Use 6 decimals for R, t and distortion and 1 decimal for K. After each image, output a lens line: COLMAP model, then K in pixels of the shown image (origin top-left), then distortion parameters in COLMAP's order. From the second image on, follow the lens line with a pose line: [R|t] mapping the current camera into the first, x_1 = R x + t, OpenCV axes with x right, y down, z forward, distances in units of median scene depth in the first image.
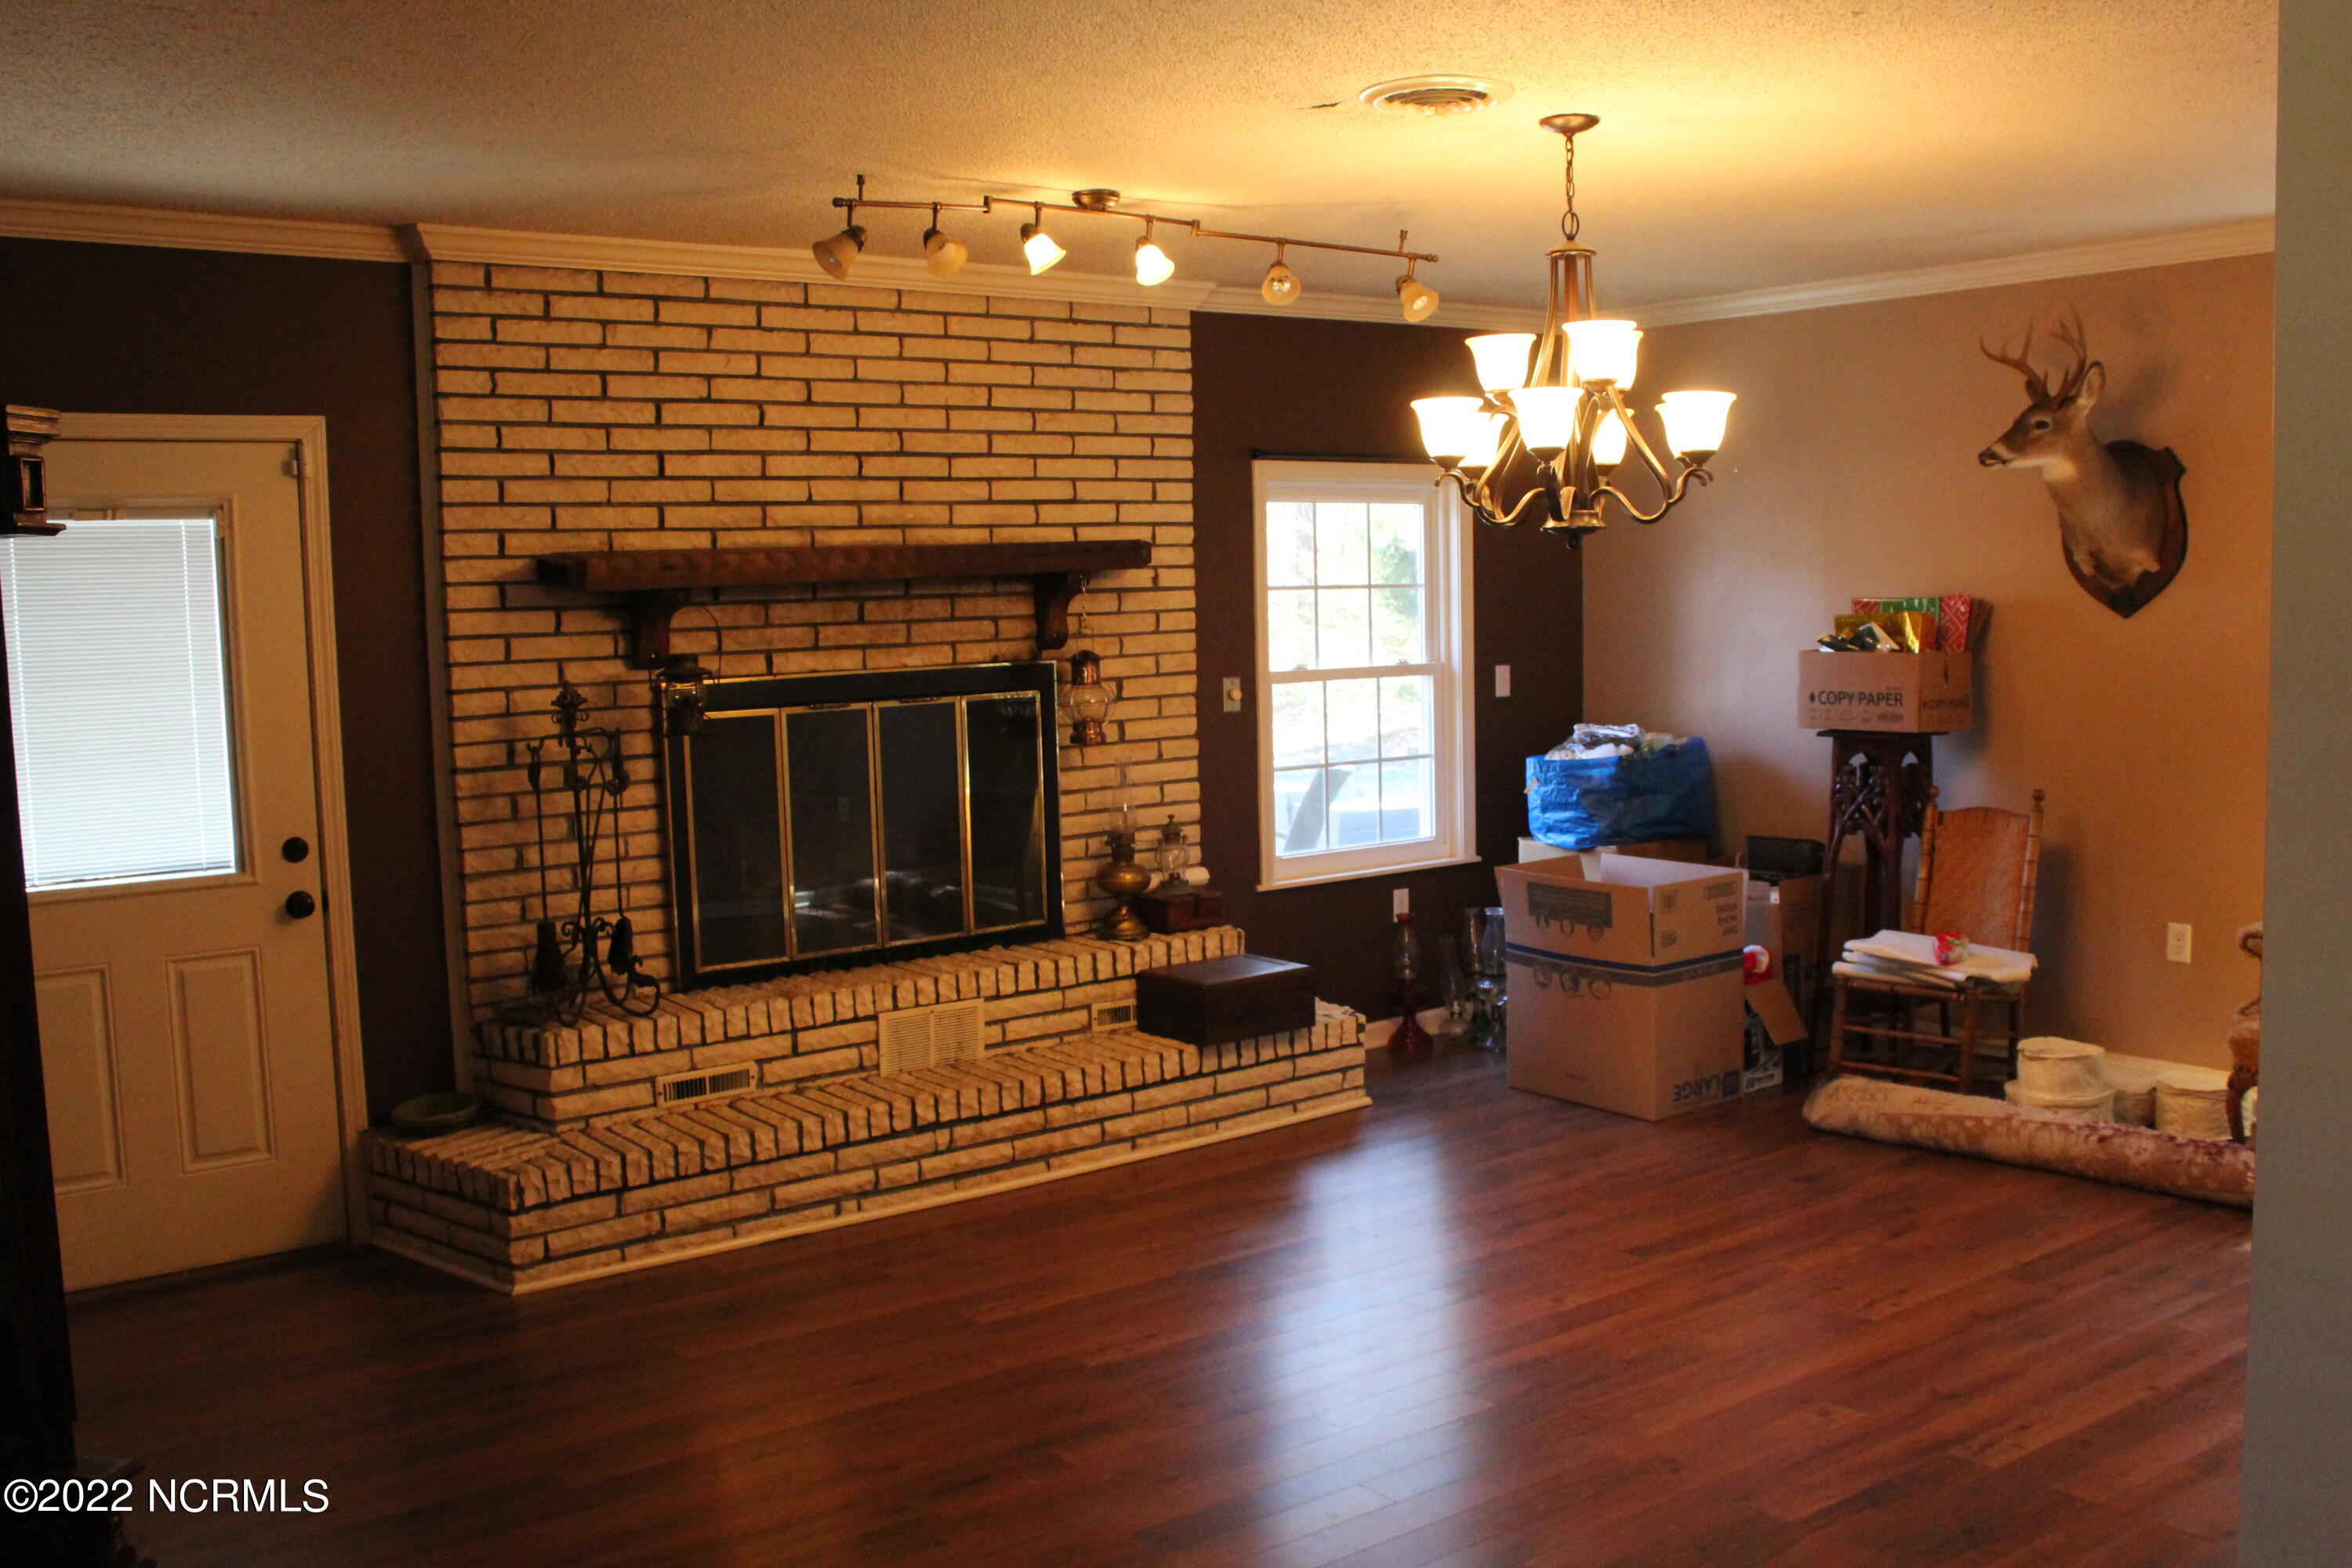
lens RADIAL K [[2115.8, 0, 1176.0], [0, 2115.8, 784.0], [0, 0, 1]] dist [-0.156096, 0.147923]
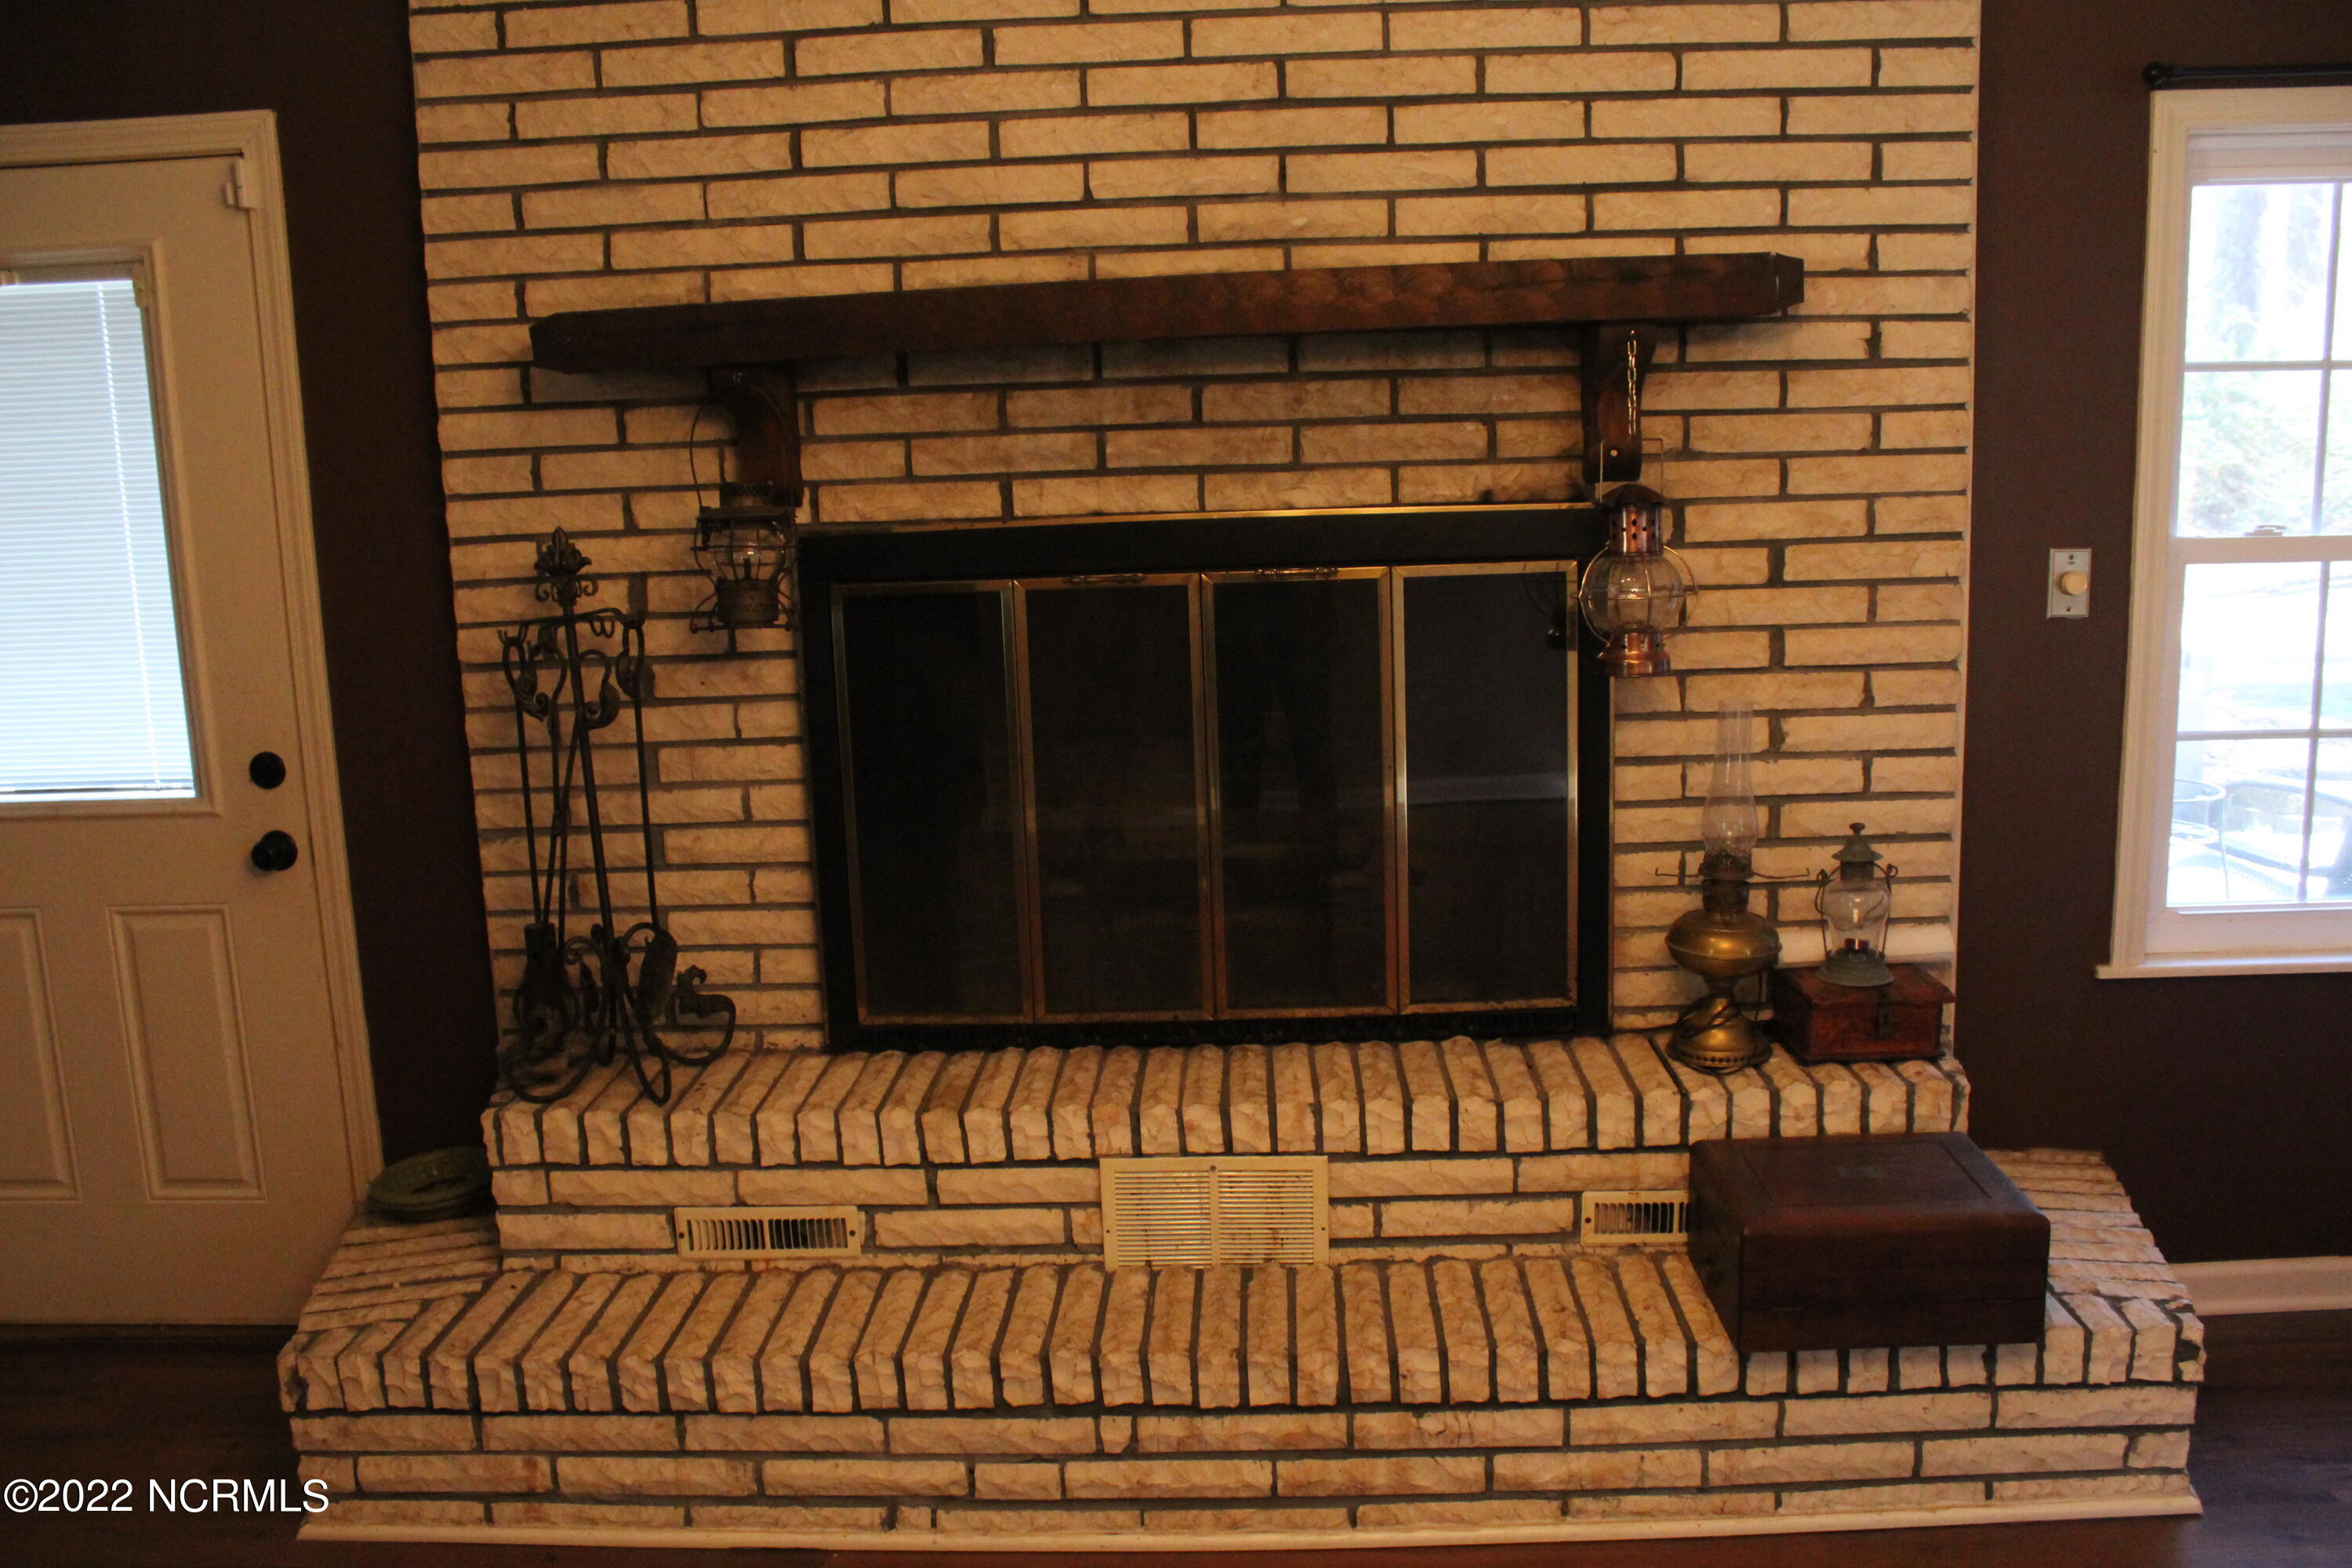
lens RADIAL K [[1938.1, 0, 1176.0], [0, 1938.1, 784.0], [0, 0, 1]] dist [-0.171104, 0.157499]
pose [[0.777549, 0.110181, -0.619094, 0.168907], [-0.046736, 0.991932, 0.117839, -0.045120], [0.627083, -0.062691, 0.776426, 0.633586]]
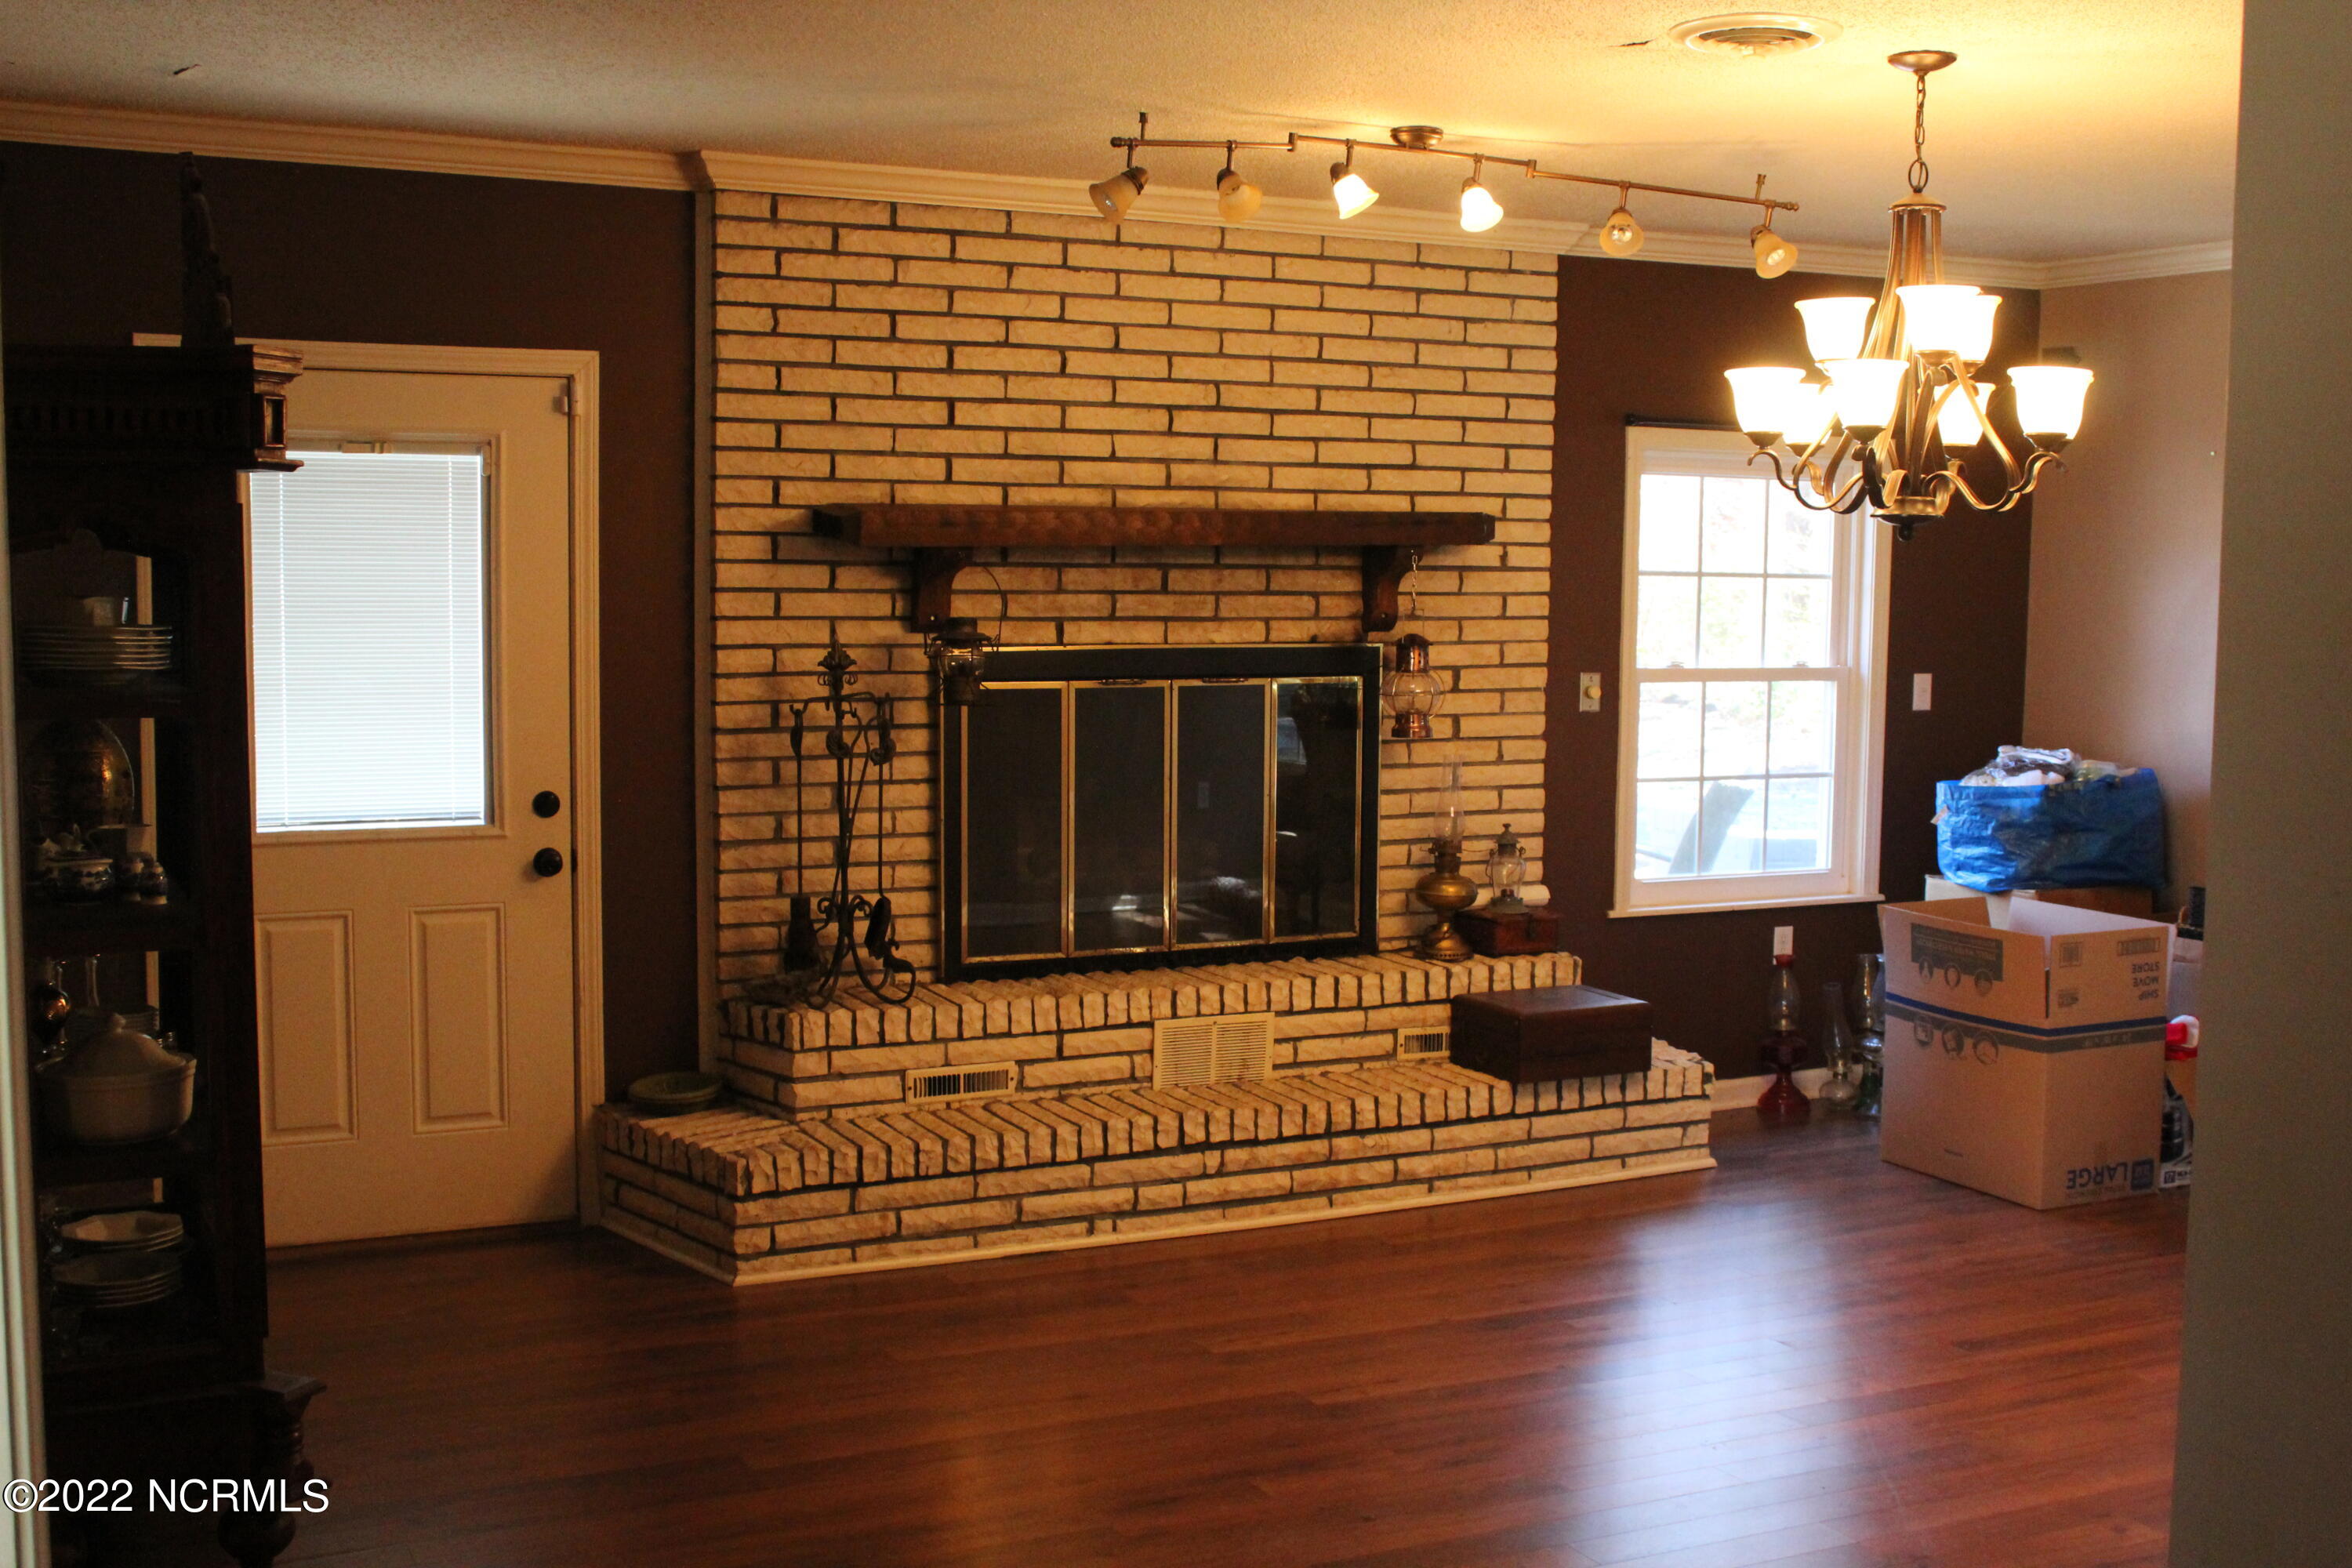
lens RADIAL K [[2536.4, 0, 1176.0], [0, 2536.4, 784.0], [0, 0, 1]] dist [-0.112297, 0.034062]
pose [[0.980766, 0.052369, -0.188031, 0.068892], [-0.053331, 0.998577, -0.000060, 0.006228], [0.187761, 0.010087, 0.982163, -0.078411]]
